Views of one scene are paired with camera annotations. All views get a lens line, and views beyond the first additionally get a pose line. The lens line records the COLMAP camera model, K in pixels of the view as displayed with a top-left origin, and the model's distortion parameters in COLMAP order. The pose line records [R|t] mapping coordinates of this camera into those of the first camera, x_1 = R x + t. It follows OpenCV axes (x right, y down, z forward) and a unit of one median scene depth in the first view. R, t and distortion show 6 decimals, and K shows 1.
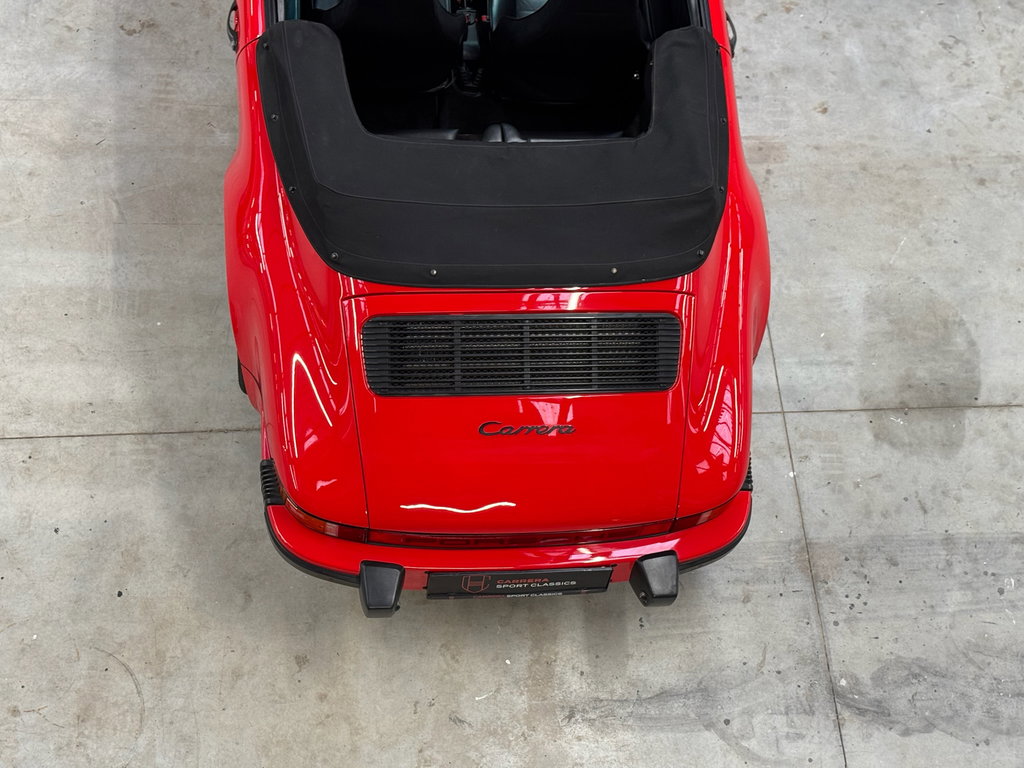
lens RADIAL K [[1425.4, 0, 505.4], [0, 1425.4, 387.9], [0, 0, 1]] dist [0.120433, 0.000000]
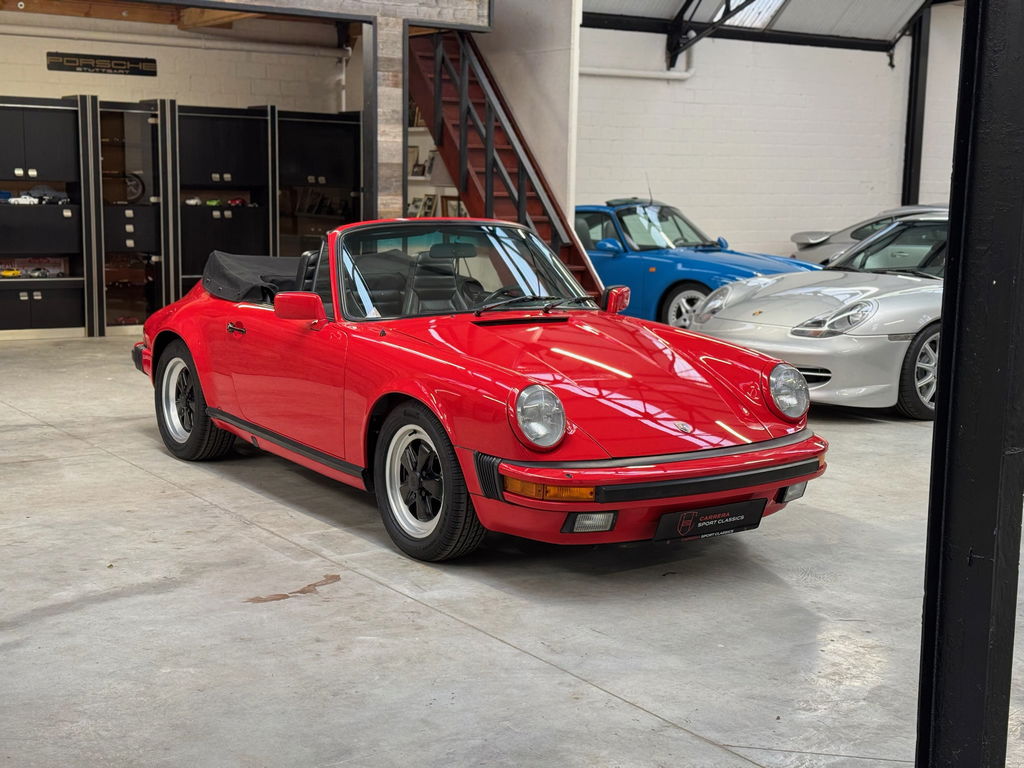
lens RADIAL K [[1425.4, 0, 511.8], [0, 1425.4, 381.1], [0, 0, 1]] dist [0.120433, 0.000000]
pose [[-0.850399, -0.064357, -0.522187, 0.658445], [-0.512983, 0.321968, 0.795729, -1.495686], [0.116917, 0.944560, -0.306816, 1.506704]]
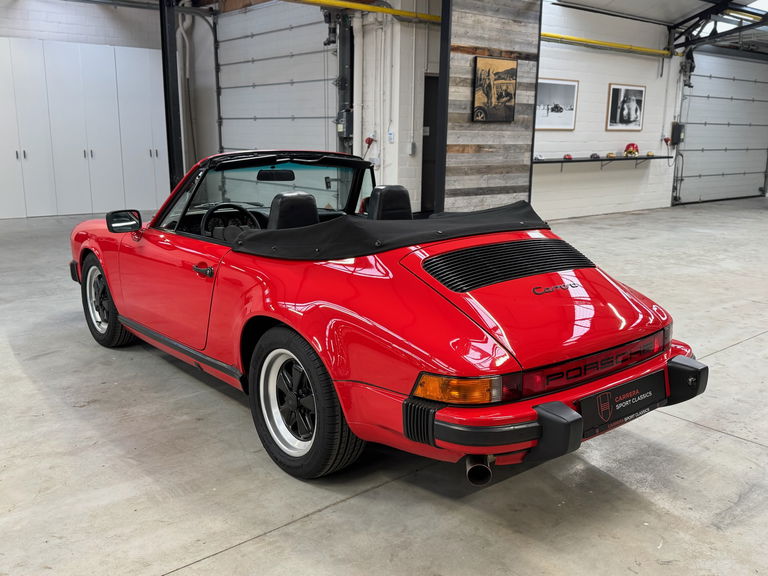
lens RADIAL K [[709.7, 0, 383.8], [0, 709.7, 288.9], [0, 0, 1]] dist [0.033019, 0.000000]
pose [[0.812886, -0.232787, 0.533879, -0.408077], [0.556063, 0.582842, -0.592528, 0.286392], [-0.173234, 0.778528, 0.603228, 0.505129]]
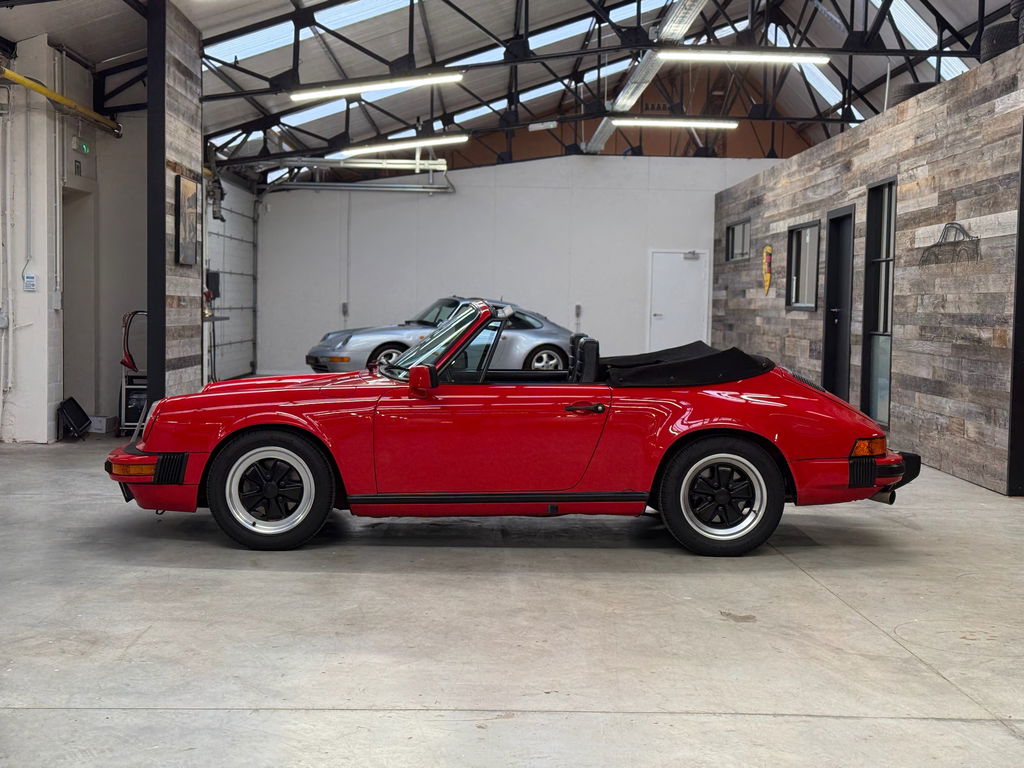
lens RADIAL K [[1425.4, 0, 510.8], [0, 1425.4, 383.6], [0, 0, 1]] dist [0.120433, 0.000000]
pose [[0.042441, -0.177338, 0.983234, -1.673935], [0.889889, 0.454100, 0.043490, -0.388685], [-0.454199, 0.873123, 0.177084, 0.686005]]
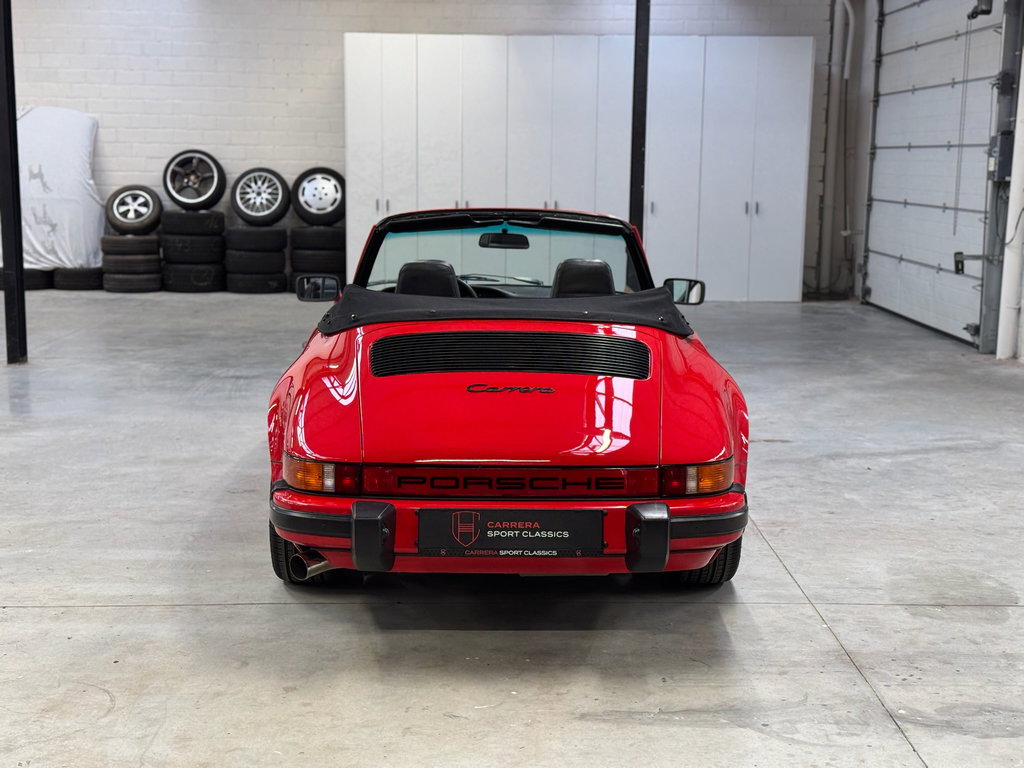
lens RADIAL K [[1425.4, 0, 516.4], [0, 1425.4, 371.3], [0, 0, 1]] dist [0.120433, 0.000000]
pose [[0.992222, -0.100109, -0.073988, 0.085453], [-0.004068, 0.567967, -0.823041, 0.772606], [0.124417, 0.816940, 0.563142, 0.300747]]
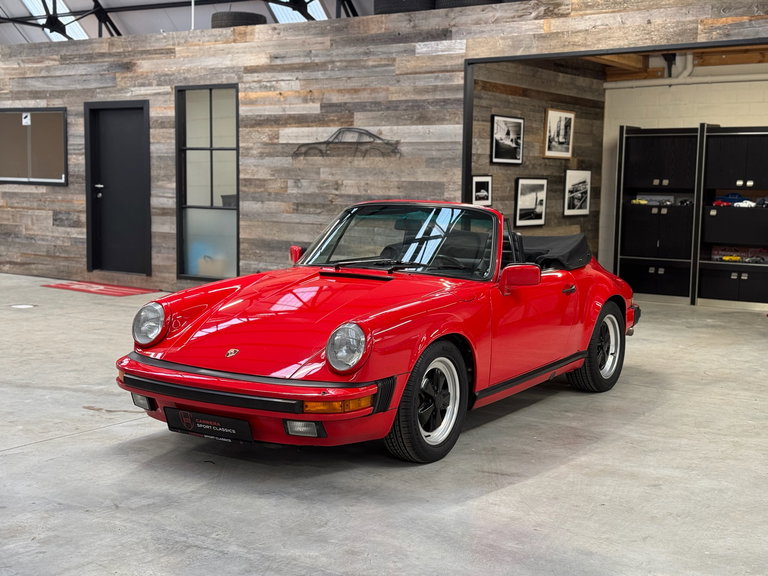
lens RADIAL K [[1069.1, 0, 377.1], [0, 1069.1, 287.8], [0, 0, 1]] dist [0.120433, 0.000000]
pose [[-0.787592, -0.195977, 0.584202, -0.796727], [0.491958, 0.370908, 0.787658, -1.469456], [-0.371048, 0.907756, -0.195712, 1.308511]]
